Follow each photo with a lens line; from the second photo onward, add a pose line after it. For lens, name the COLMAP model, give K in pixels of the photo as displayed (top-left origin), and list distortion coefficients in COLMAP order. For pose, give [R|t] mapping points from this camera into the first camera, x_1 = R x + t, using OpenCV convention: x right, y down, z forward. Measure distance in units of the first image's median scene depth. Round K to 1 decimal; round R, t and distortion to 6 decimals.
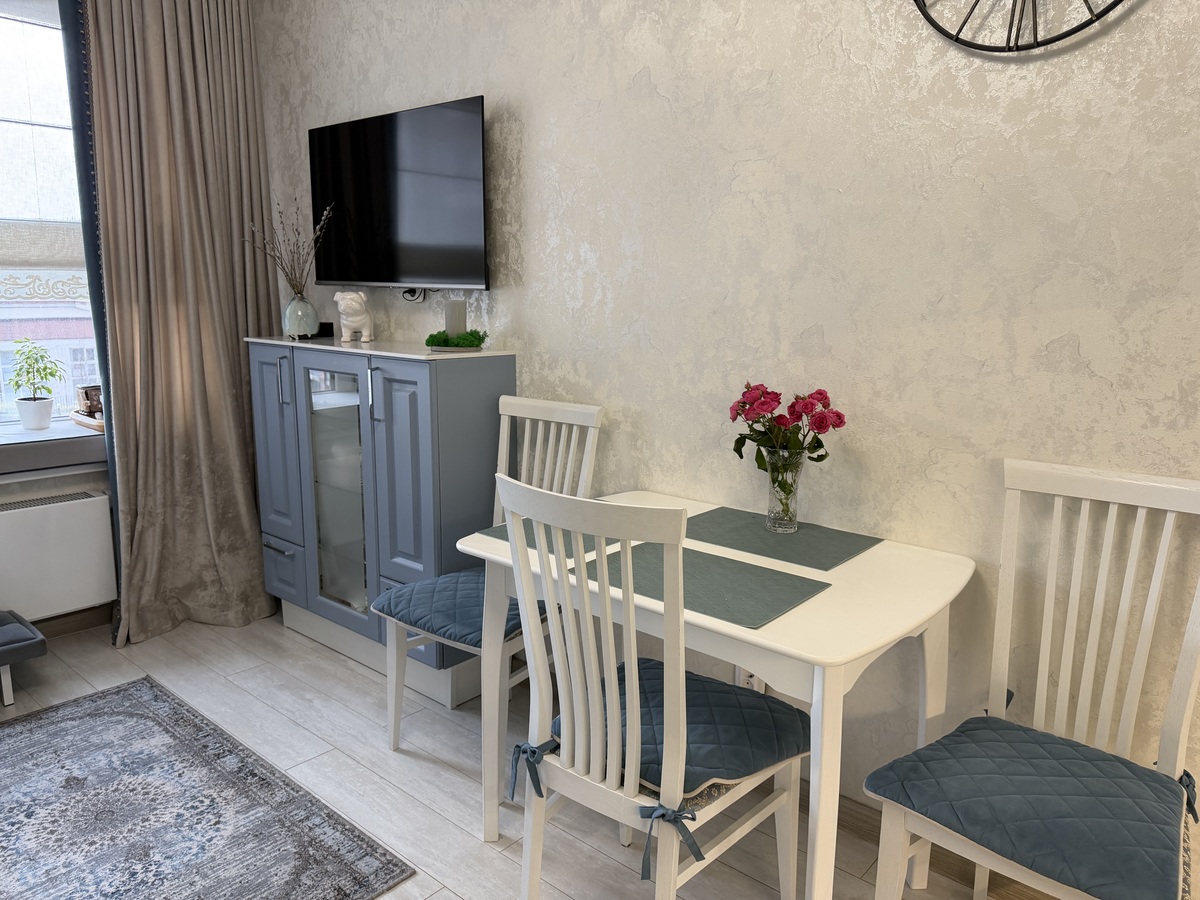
lens RADIAL K [[843.3, 0, 595.0], [0, 843.3, 450.9], [0, 0, 1]] dist [0.066000, -0.084768]
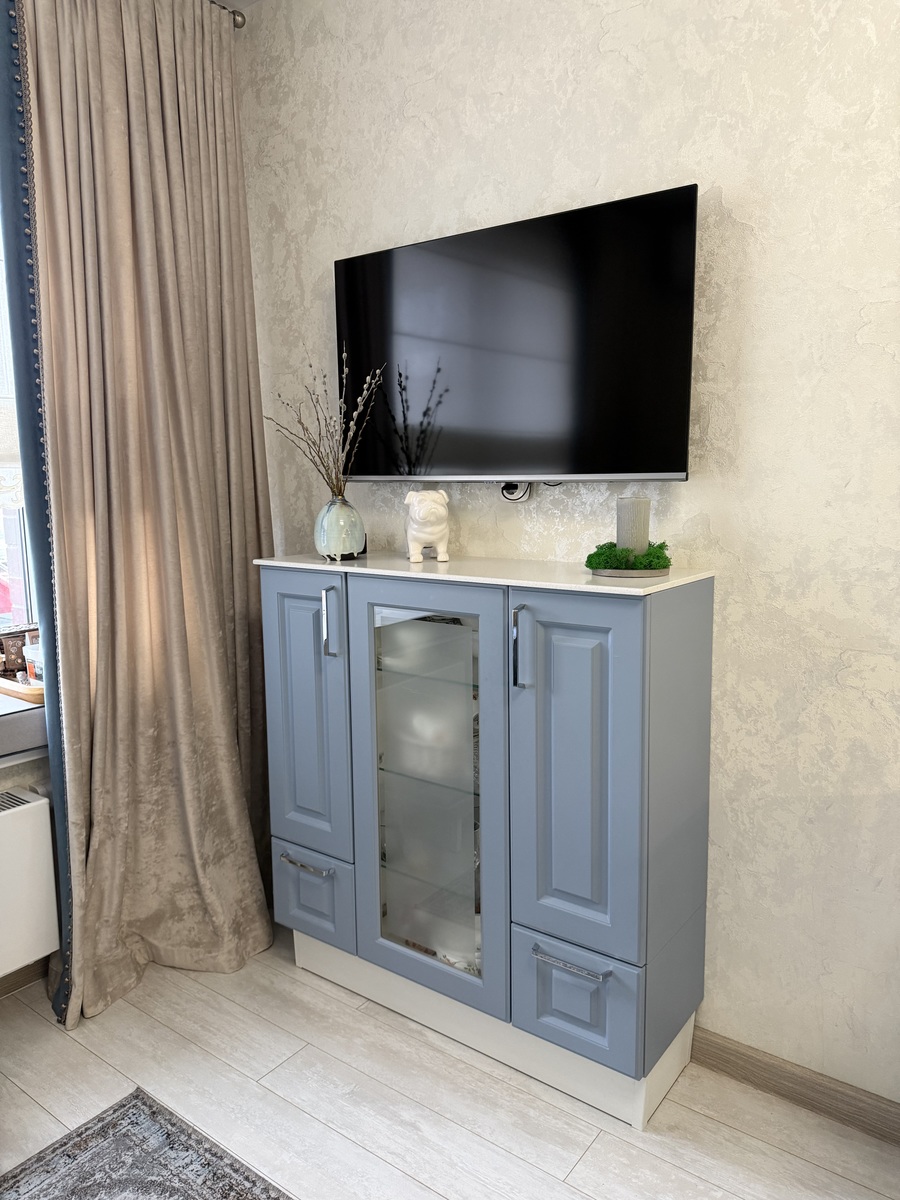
lens RADIAL K [[843.3, 0, 450.0], [0, 843.3, 600.0], [0, 0, 1]] dist [0.066000, -0.084768]
pose [[0.996632, -0.036595, 0.073389, -0.308035], [0.039415, 0.998525, -0.037350, -0.069192], [-0.071914, 0.040117, 0.996604, 0.310324]]
